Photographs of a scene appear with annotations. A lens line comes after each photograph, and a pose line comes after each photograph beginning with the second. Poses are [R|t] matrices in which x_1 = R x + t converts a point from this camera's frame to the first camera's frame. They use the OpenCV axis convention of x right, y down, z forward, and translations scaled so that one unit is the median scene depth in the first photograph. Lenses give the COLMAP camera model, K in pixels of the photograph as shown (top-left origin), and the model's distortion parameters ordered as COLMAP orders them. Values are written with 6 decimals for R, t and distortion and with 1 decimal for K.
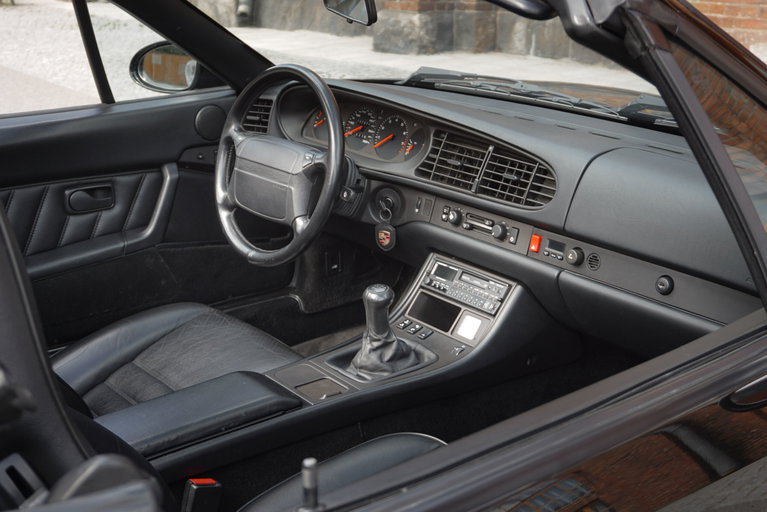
lens RADIAL K [[1010.5, 0, 383.5], [0, 1010.5, 256.0], [0, 0, 1]] dist [-0.031070, -0.036846]
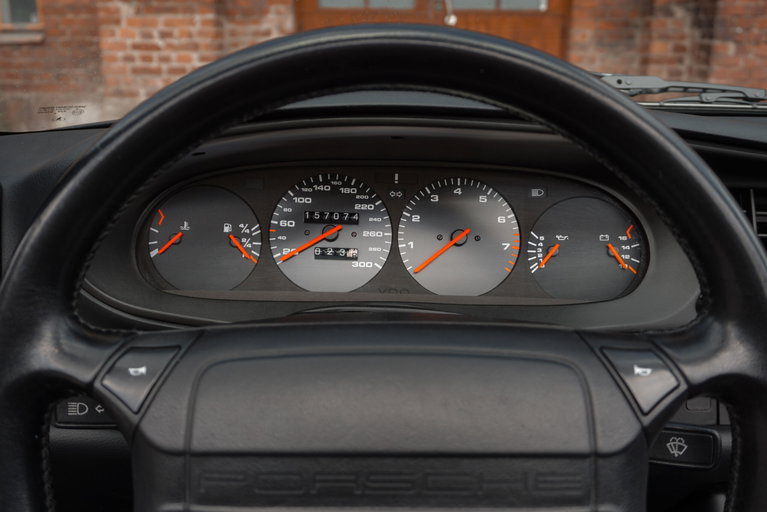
lens RADIAL K [[791.5, 0, 383.5], [0, 791.5, 256.0], [0, 0, 1]] dist [-0.007064, -0.004474]
pose [[0.645758, -0.212601, 0.733347, -0.255519], [0.238469, 0.968566, 0.070805, -0.155099], [-0.725348, 0.129158, 0.676158, 0.922928]]
